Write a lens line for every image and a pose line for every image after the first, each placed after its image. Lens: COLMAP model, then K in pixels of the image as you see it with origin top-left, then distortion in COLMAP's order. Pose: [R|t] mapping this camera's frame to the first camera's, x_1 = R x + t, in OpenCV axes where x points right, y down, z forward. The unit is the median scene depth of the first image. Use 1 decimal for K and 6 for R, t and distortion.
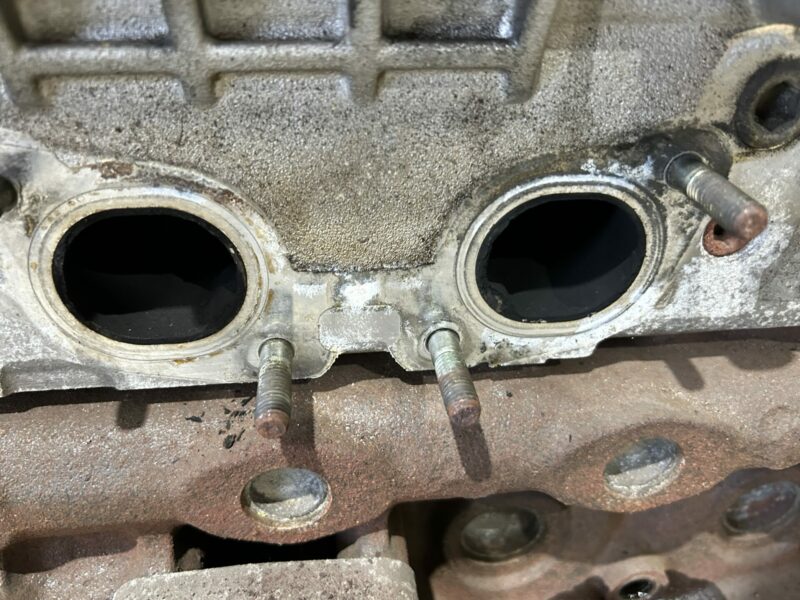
lens RADIAL K [[752.8, 0, 400.0], [0, 752.8, 300.0], [0, 0, 1]] dist [-0.003930, -0.027908]
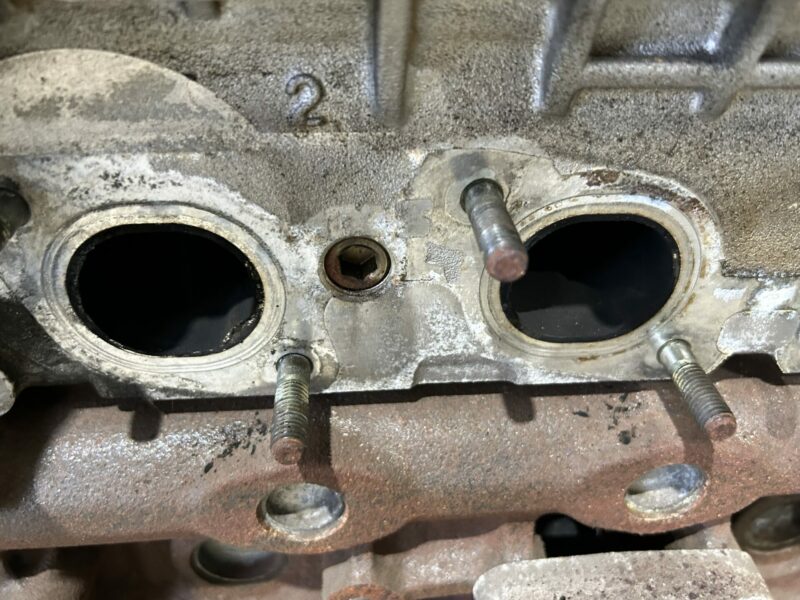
lens RADIAL K [[752.8, 0, 400.0], [0, 752.8, 300.0], [0, 0, 1]] dist [-0.003930, -0.027908]
pose [[0.999406, 0.026452, -0.022088, -0.532325], [-0.025447, 0.998681, 0.044594, -0.038964], [0.023238, -0.044006, 0.998761, -0.028750]]
